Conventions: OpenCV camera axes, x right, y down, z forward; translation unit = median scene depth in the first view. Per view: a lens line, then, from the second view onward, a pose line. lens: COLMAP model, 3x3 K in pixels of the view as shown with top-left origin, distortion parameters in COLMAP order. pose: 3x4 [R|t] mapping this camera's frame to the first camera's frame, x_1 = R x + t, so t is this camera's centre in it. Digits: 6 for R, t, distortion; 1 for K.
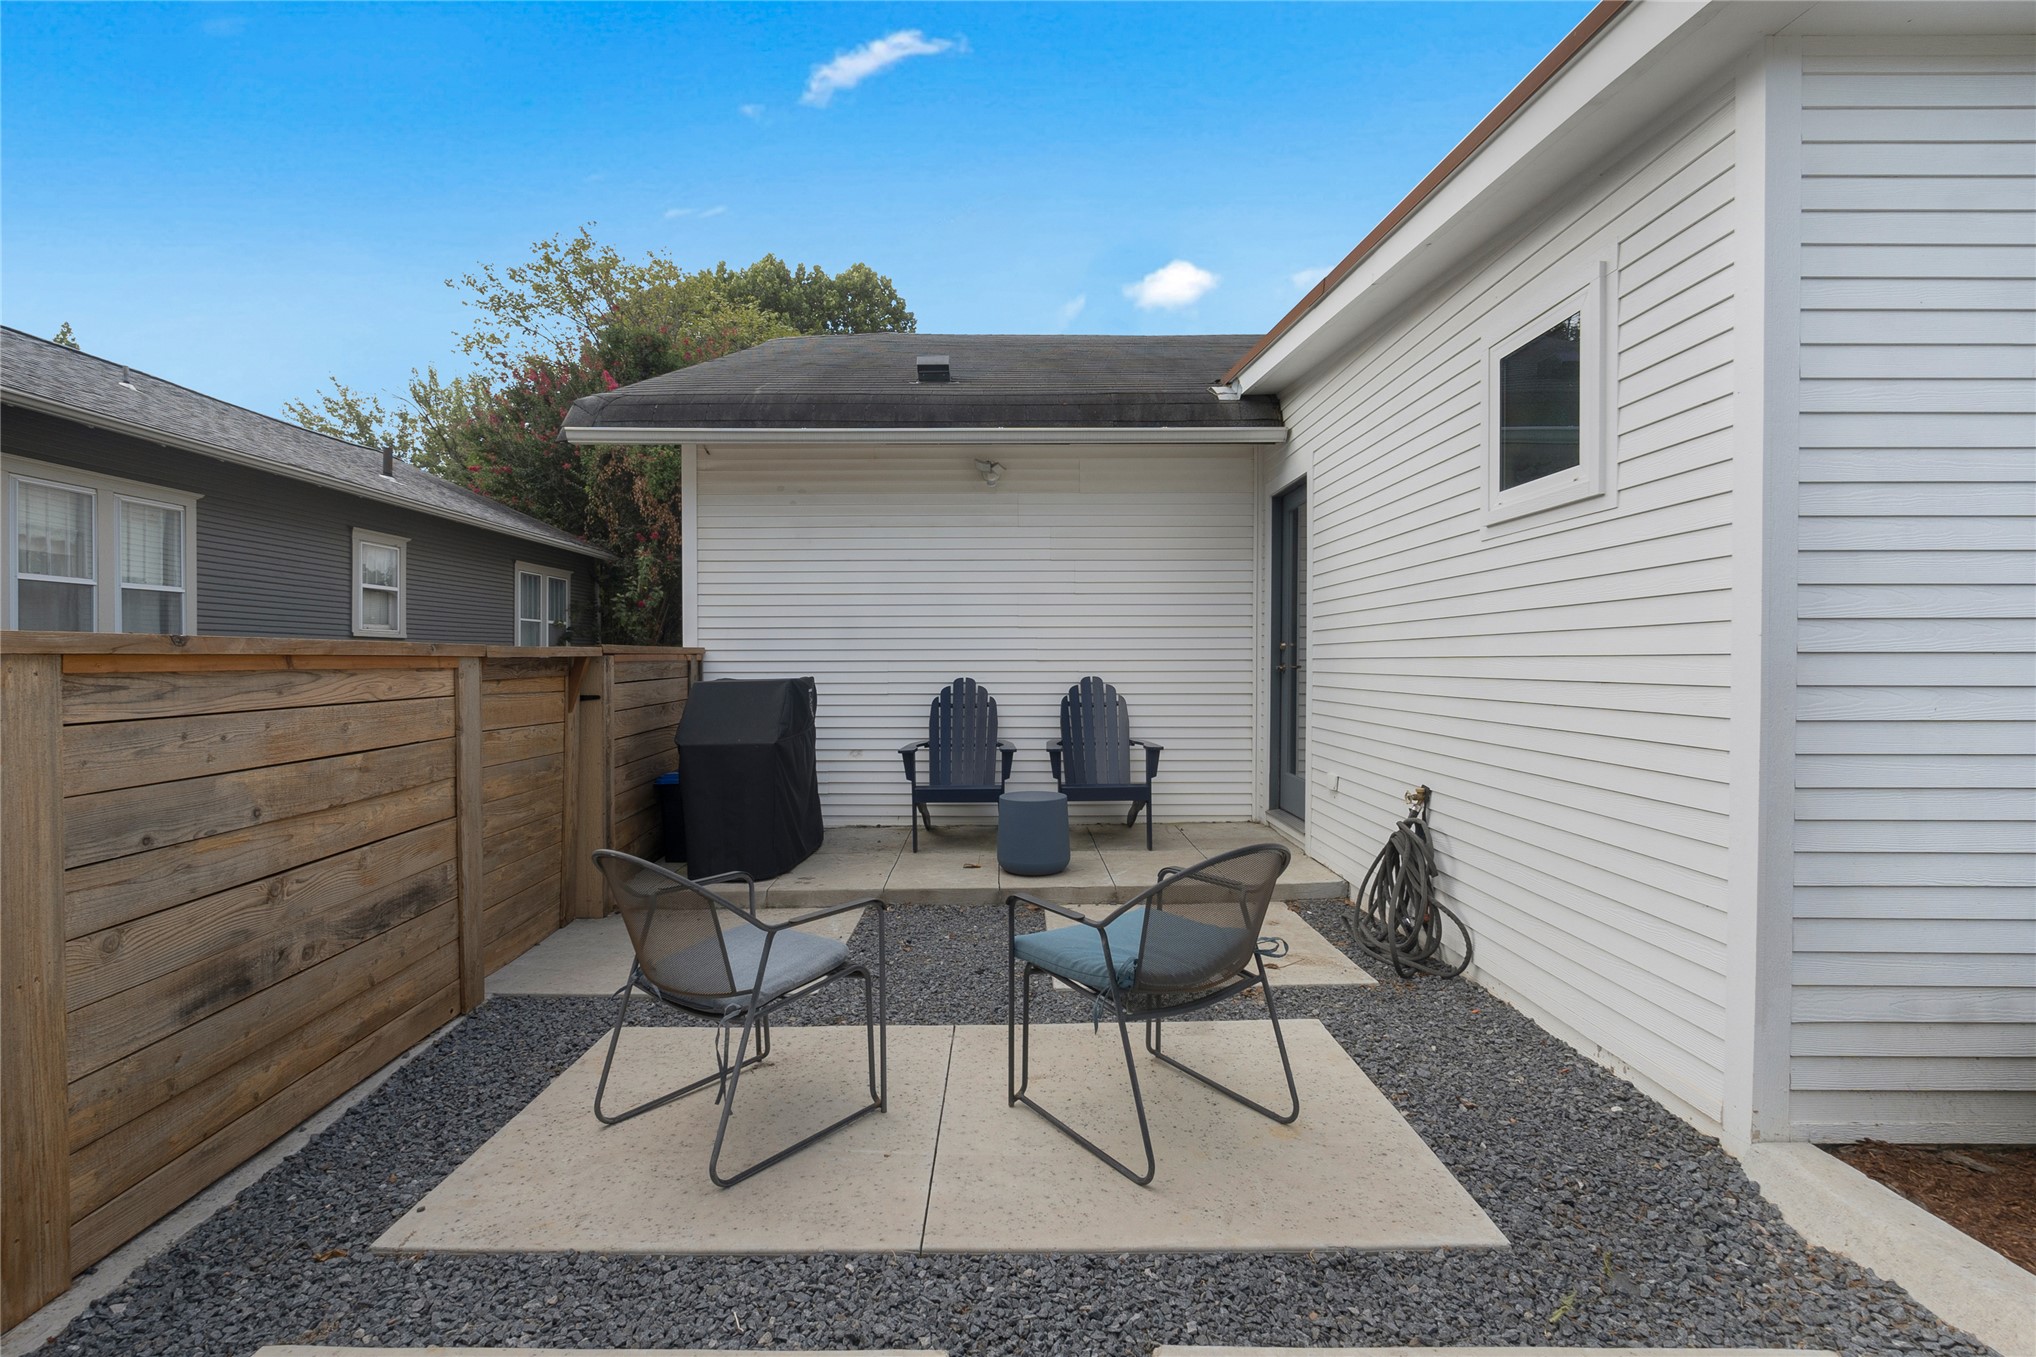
lens RADIAL K [[938.9, 0, 988.8], [0, 938.9, 660.5], [0, 0, 1]] dist [-0.003101, -0.000733]
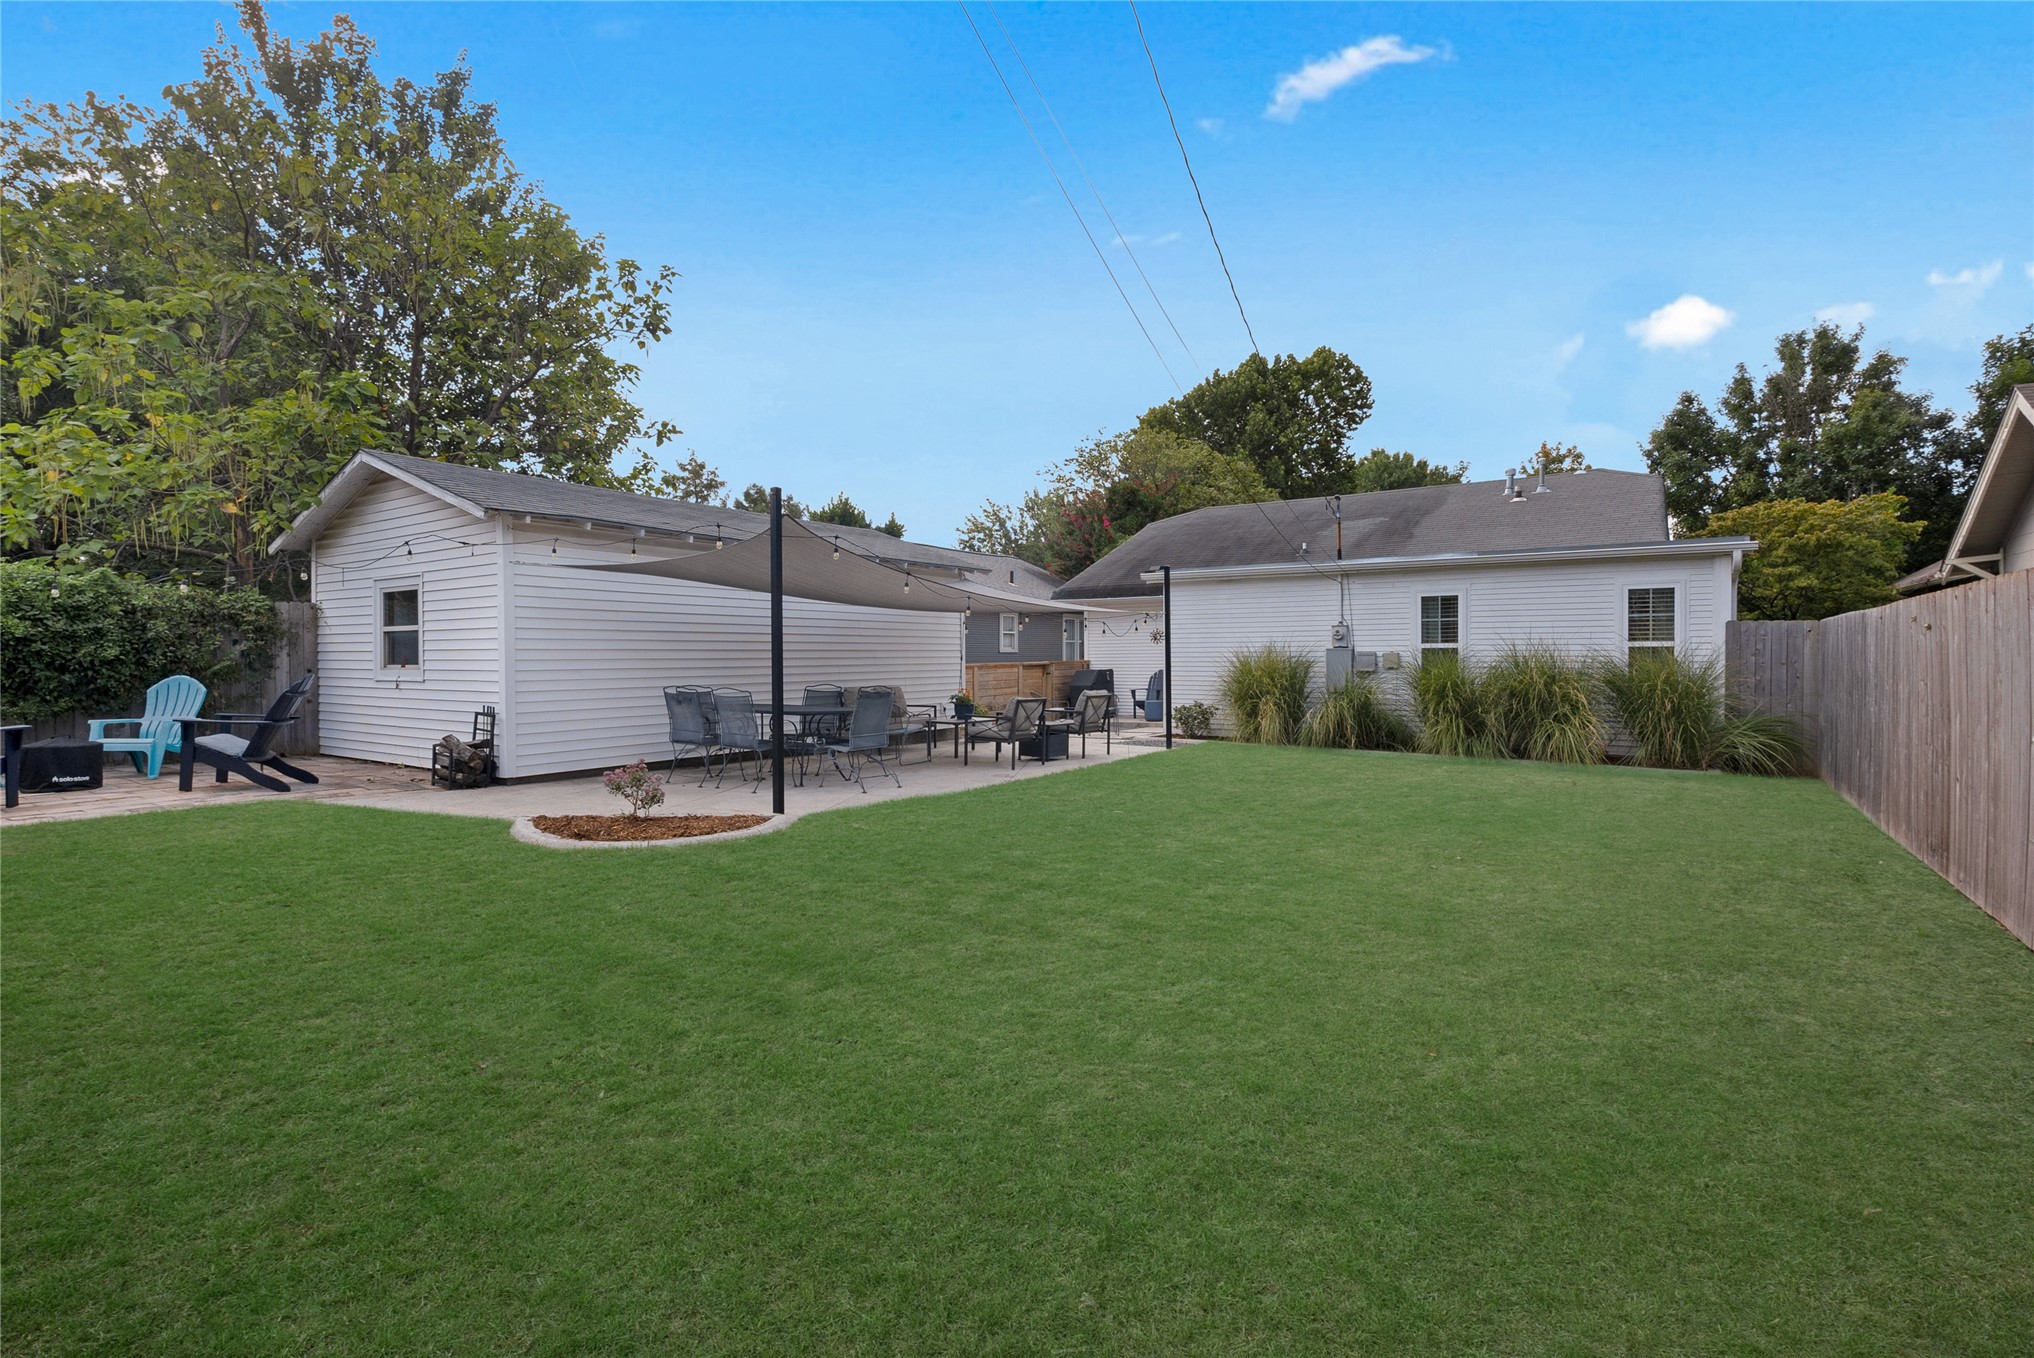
lens RADIAL K [[937.9, 0, 987.8], [0, 937.9, 661.0], [0, 0, 1]] dist [-0.003101, -0.000733]
pose [[0.822983, -0.001215, -0.568065, 0.742040], [0.007199, 0.999940, 0.008290, -0.023132], [0.568020, -0.010912, 0.822942, -1.117756]]
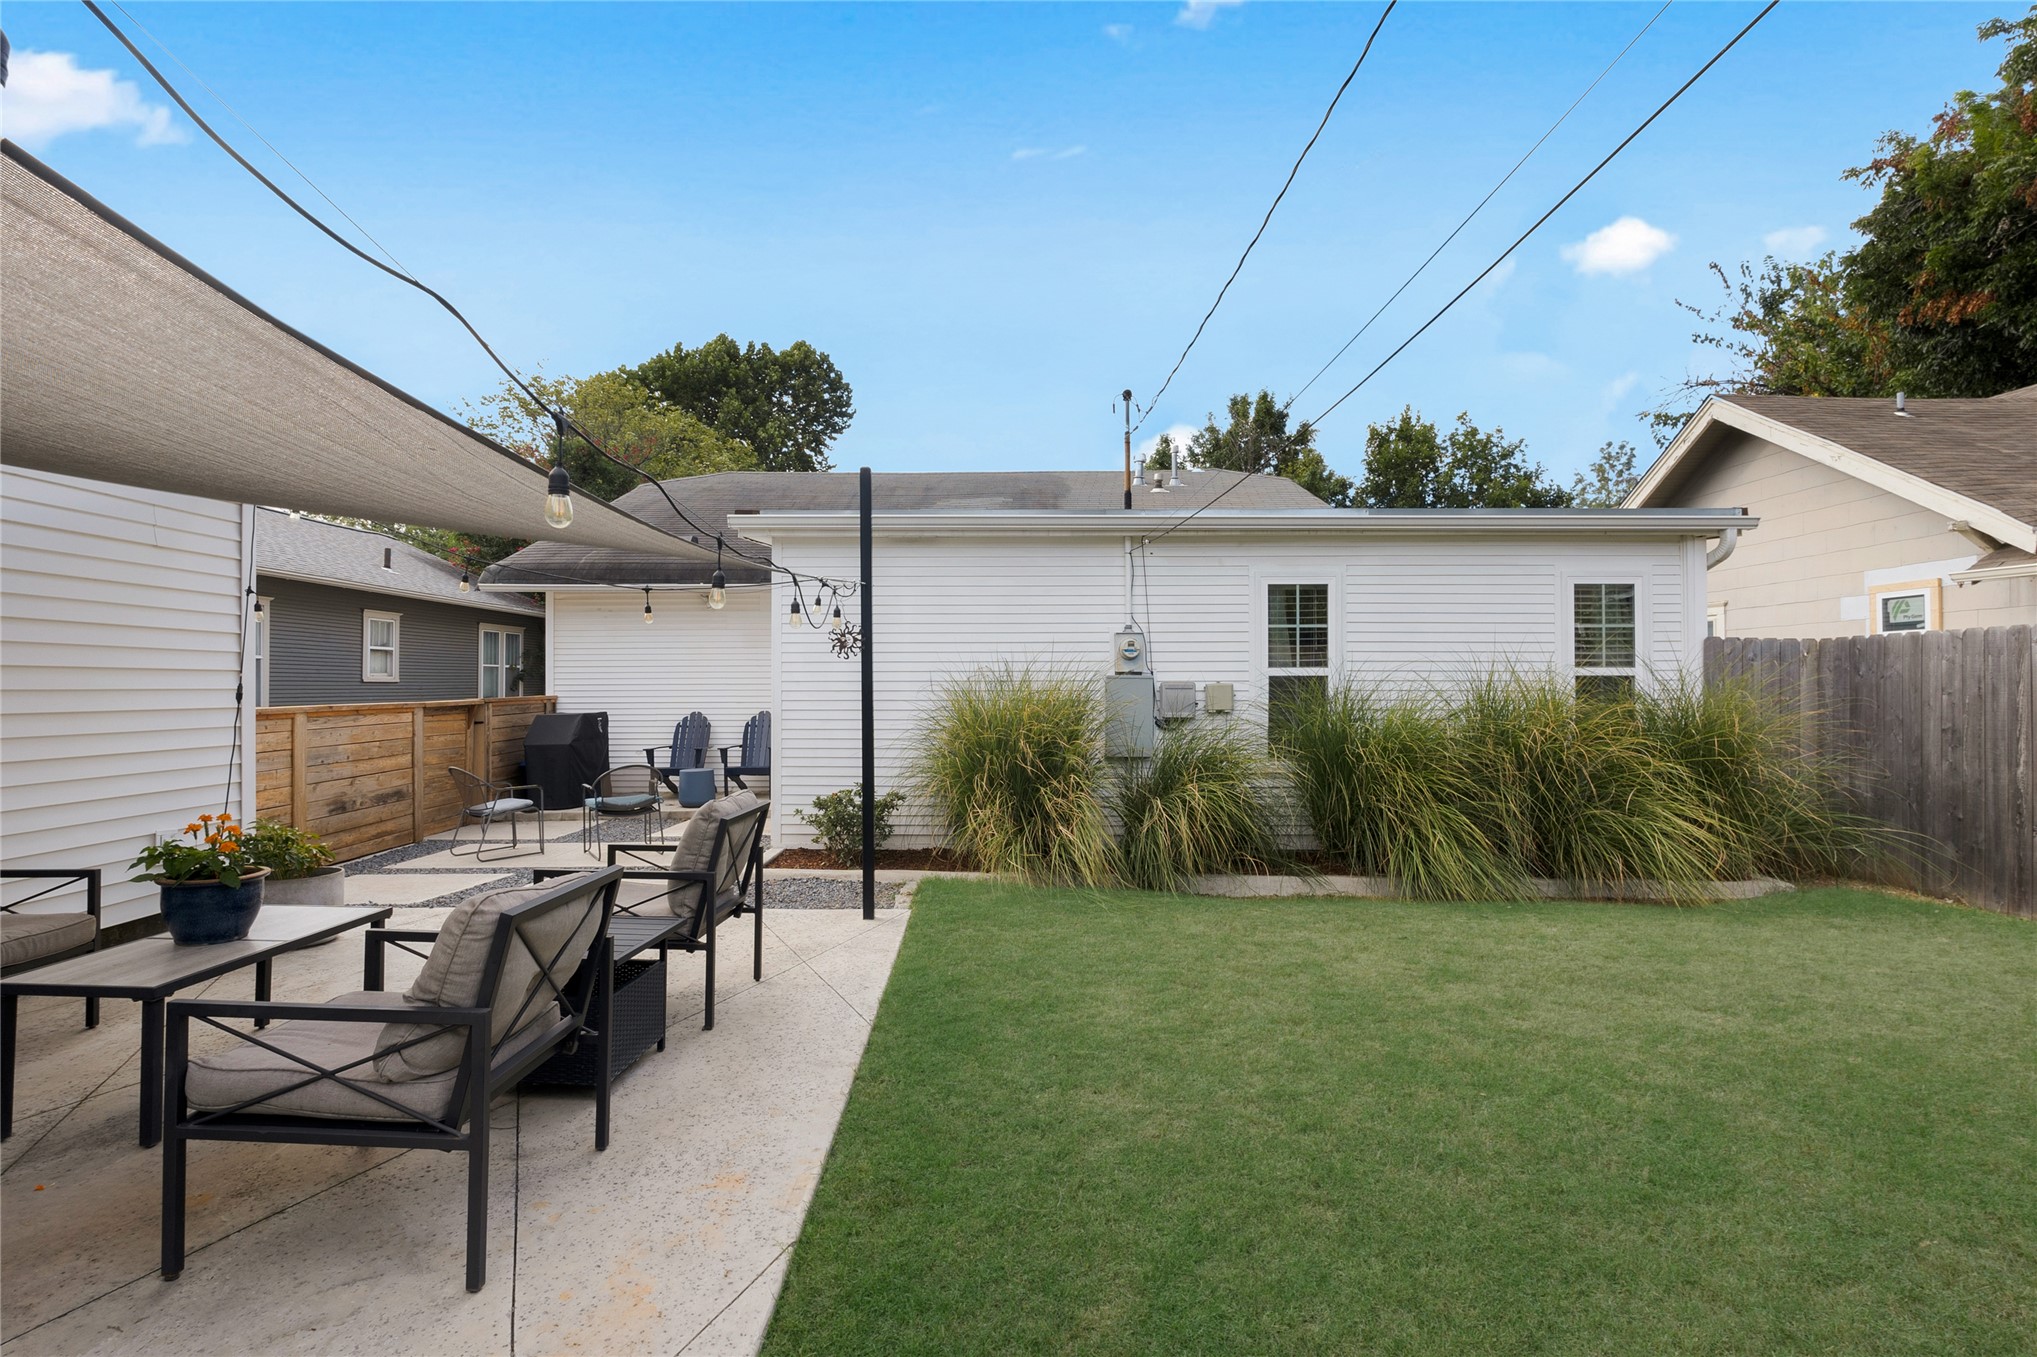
lens RADIAL K [[949.5, 0, 984.0], [0, 949.5, 667.5], [0, 0, 1]] dist [-0.004141, -0.000405]
pose [[0.999979, -0.001183, -0.006411, 0.316122], [0.001066, 0.999834, -0.018188, -0.019664], [0.006431, 0.018180, 0.999814, -0.497323]]
